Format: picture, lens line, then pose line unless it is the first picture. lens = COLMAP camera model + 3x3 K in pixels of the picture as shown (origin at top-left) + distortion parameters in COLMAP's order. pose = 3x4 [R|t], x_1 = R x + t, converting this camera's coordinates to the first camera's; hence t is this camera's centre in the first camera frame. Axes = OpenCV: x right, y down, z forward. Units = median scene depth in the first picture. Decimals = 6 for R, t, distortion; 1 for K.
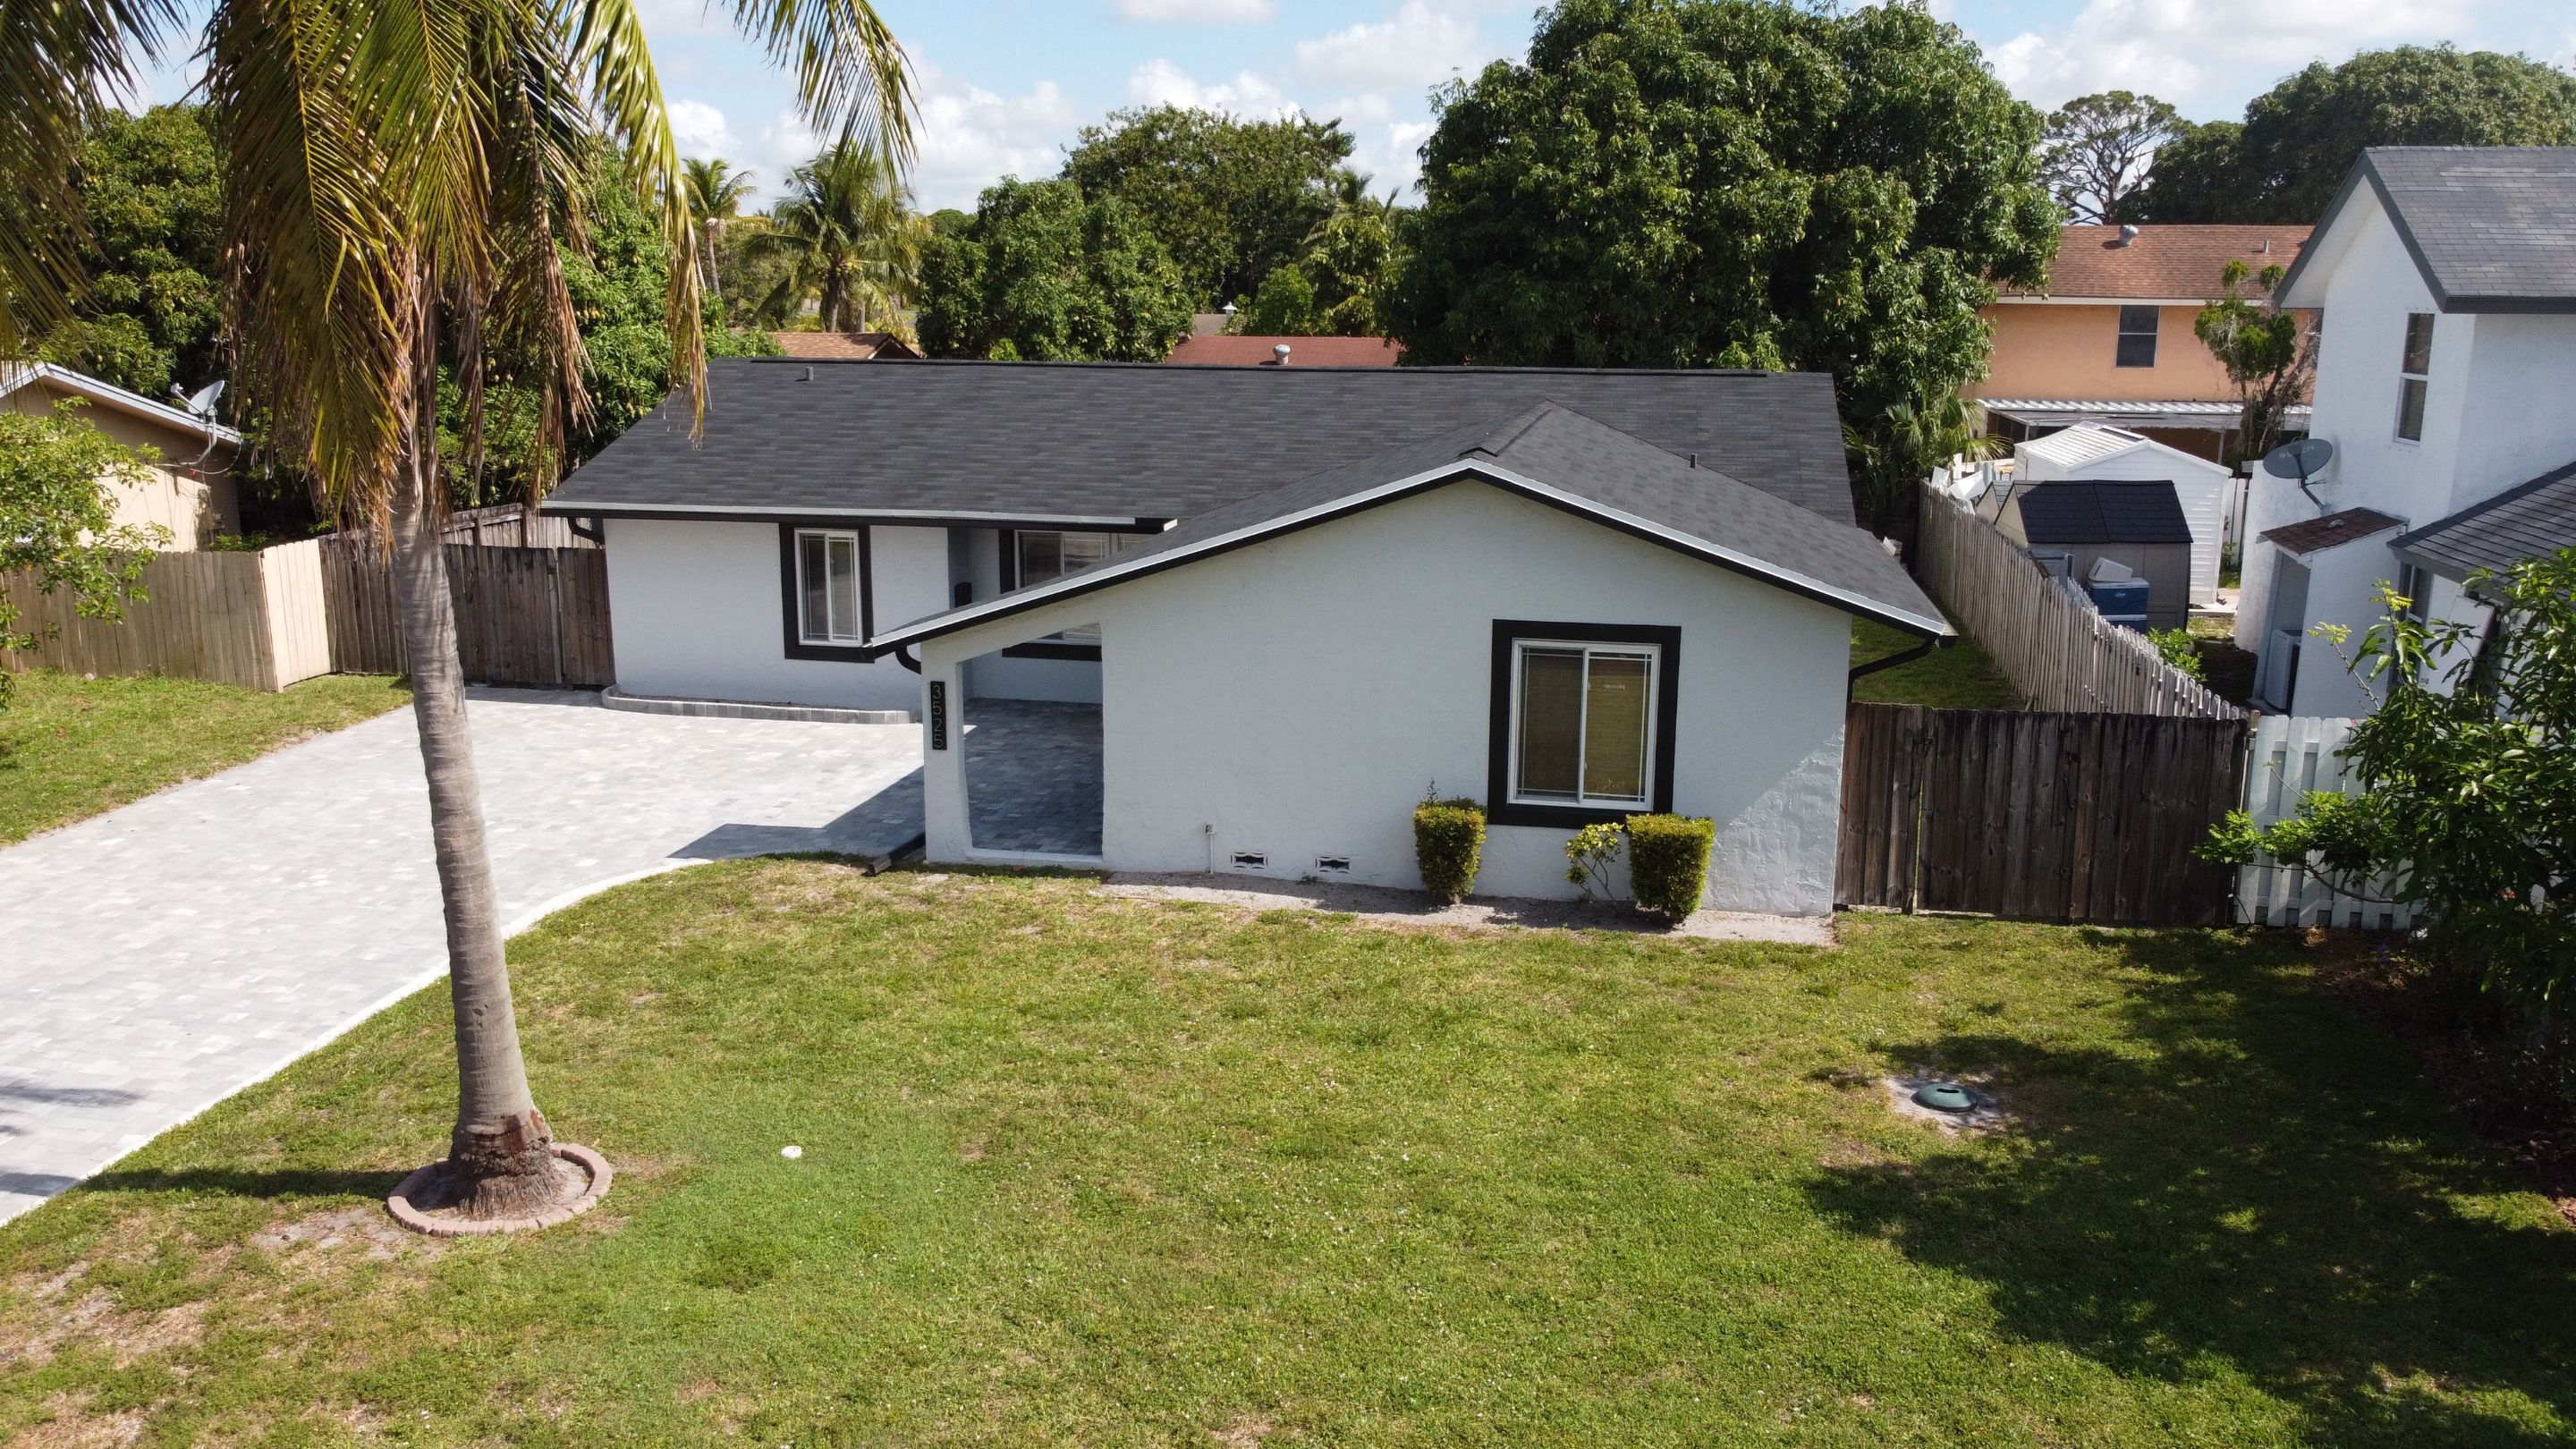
lens RADIAL K [[1957.0, 0, 1287.7], [0, 1957.0, 711.8], [0, 0, 1]] dist [0.000299, -0.004248]
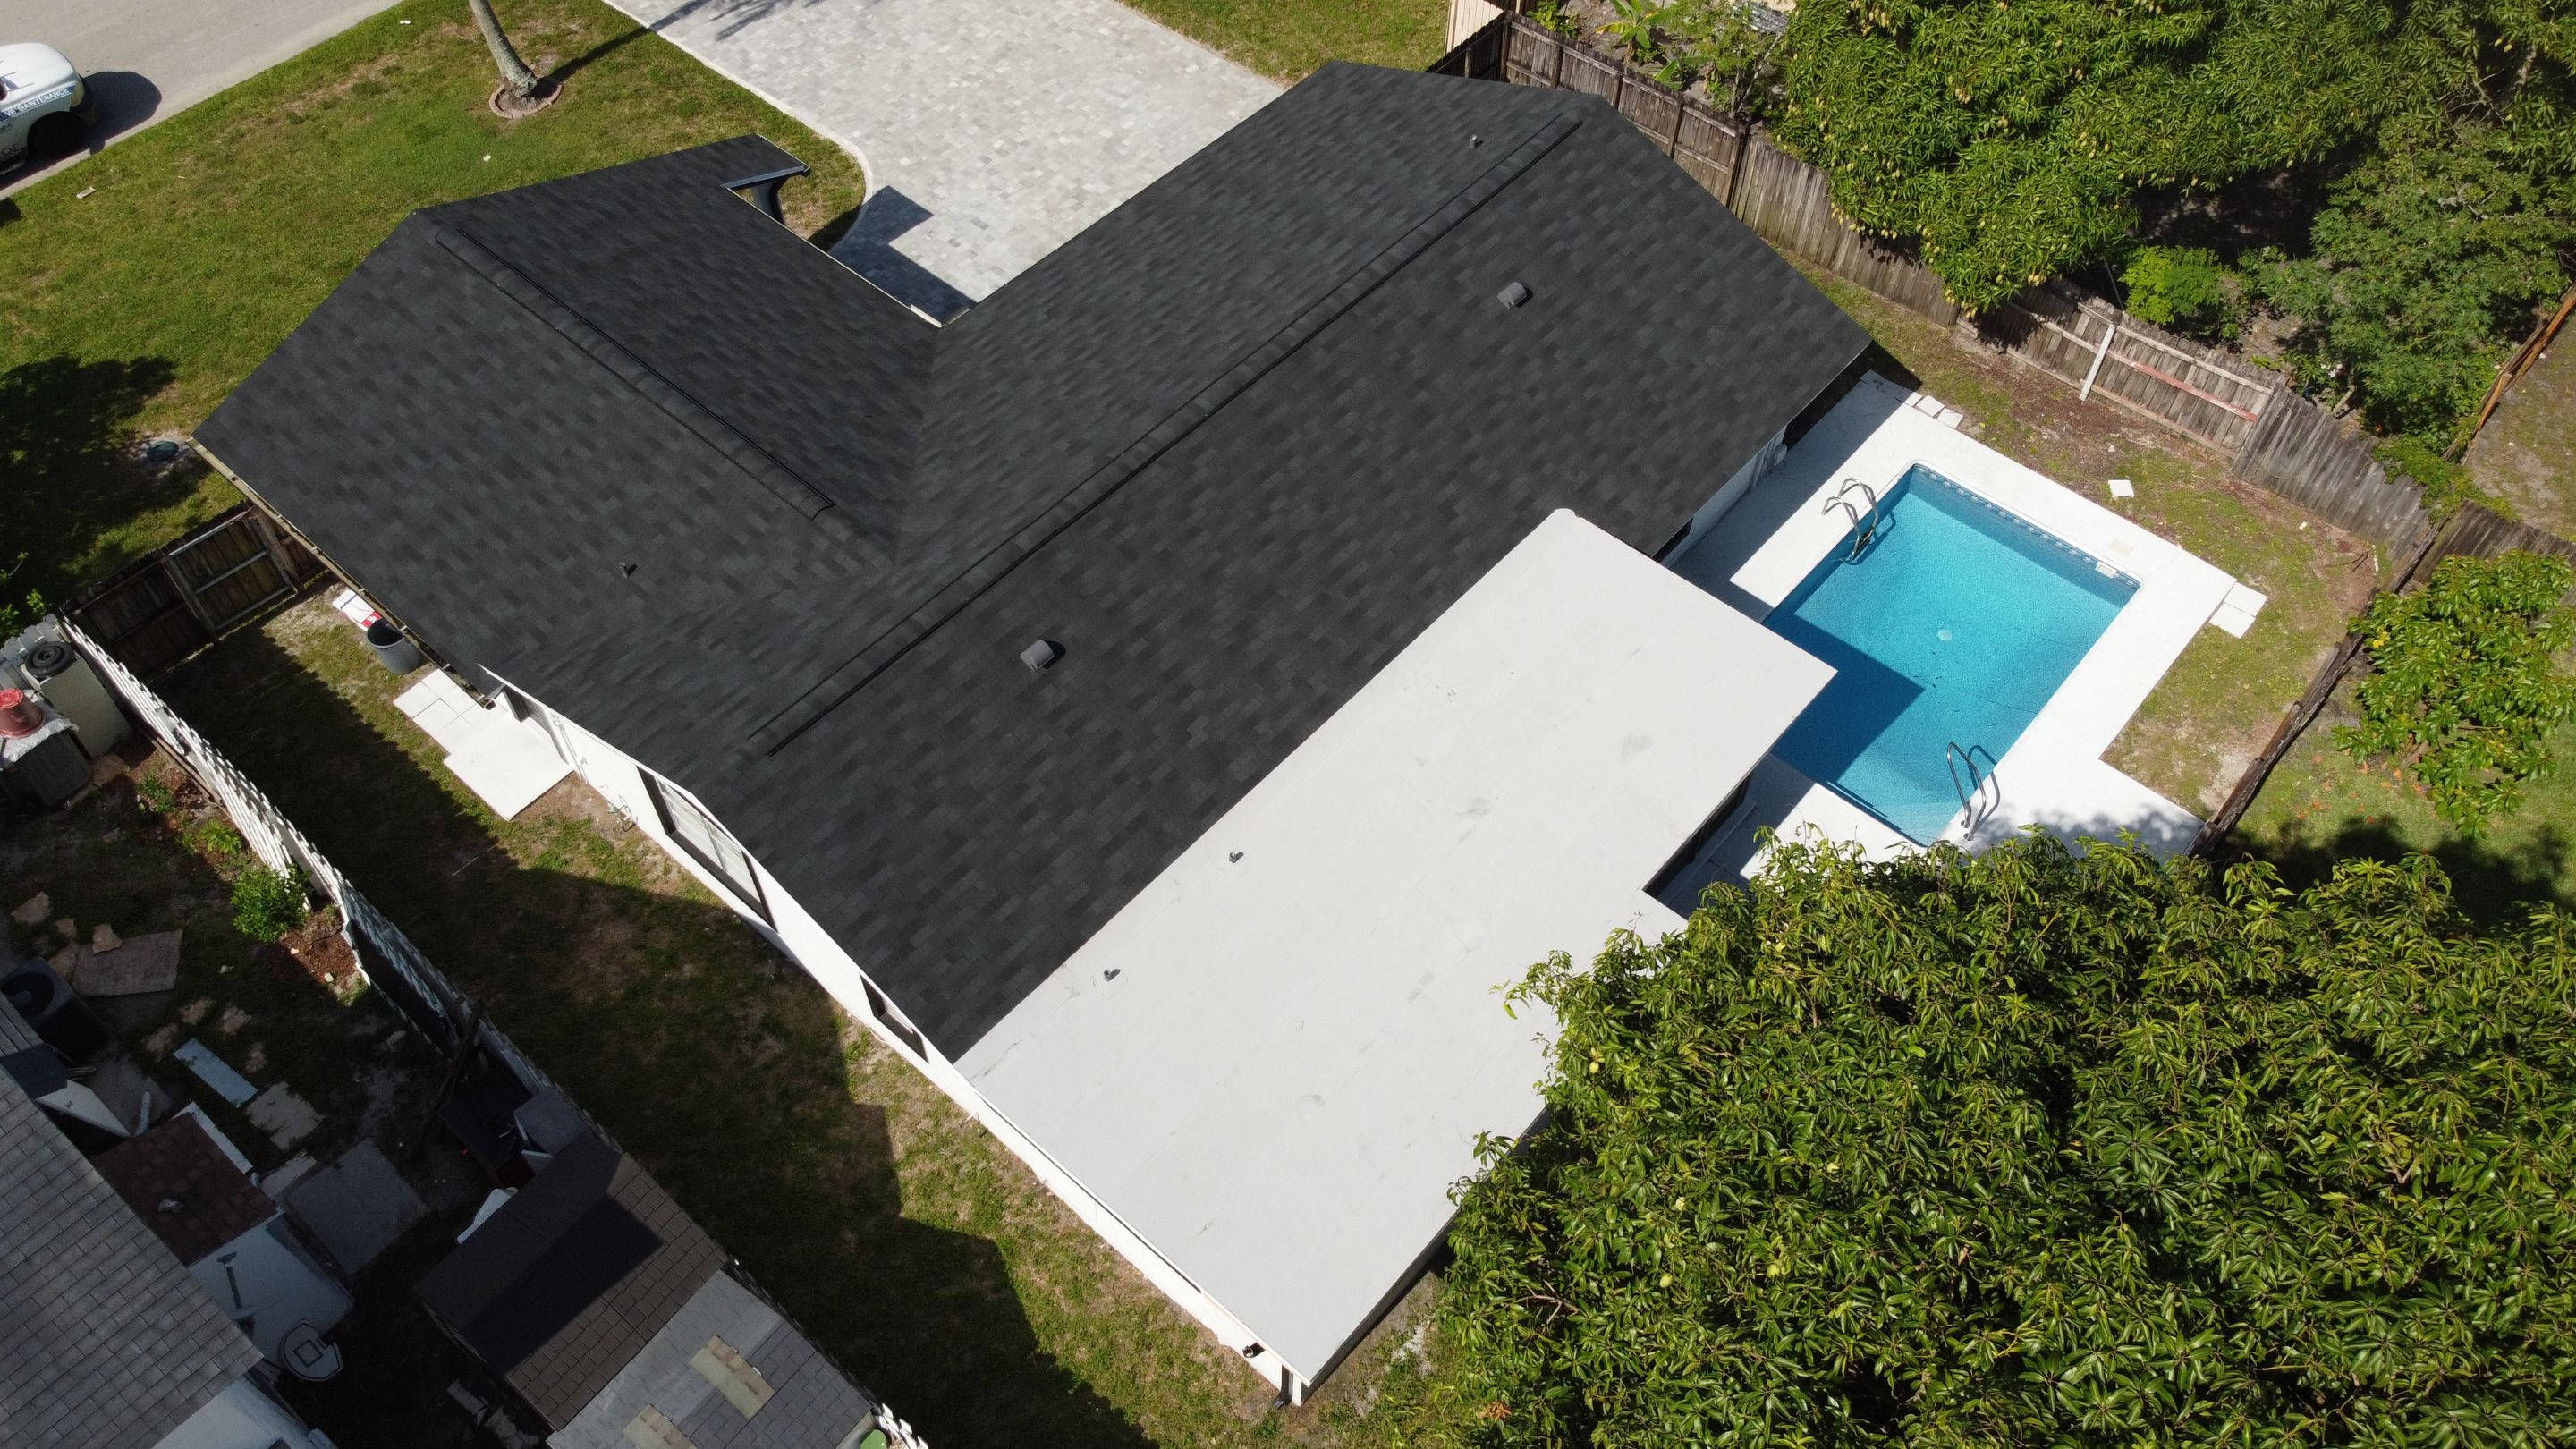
lens RADIAL K [[1954.1, 0, 1285.3], [0, 1954.1, 706.2], [0, 0, 1]] dist [0.000444, -0.001889]
pose [[-0.499335, 0.682106, -0.534224, 0.811118], [-0.190836, 0.514864, 0.835761, -1.301474], [0.845131, 0.519274, -0.126919, 1.881973]]
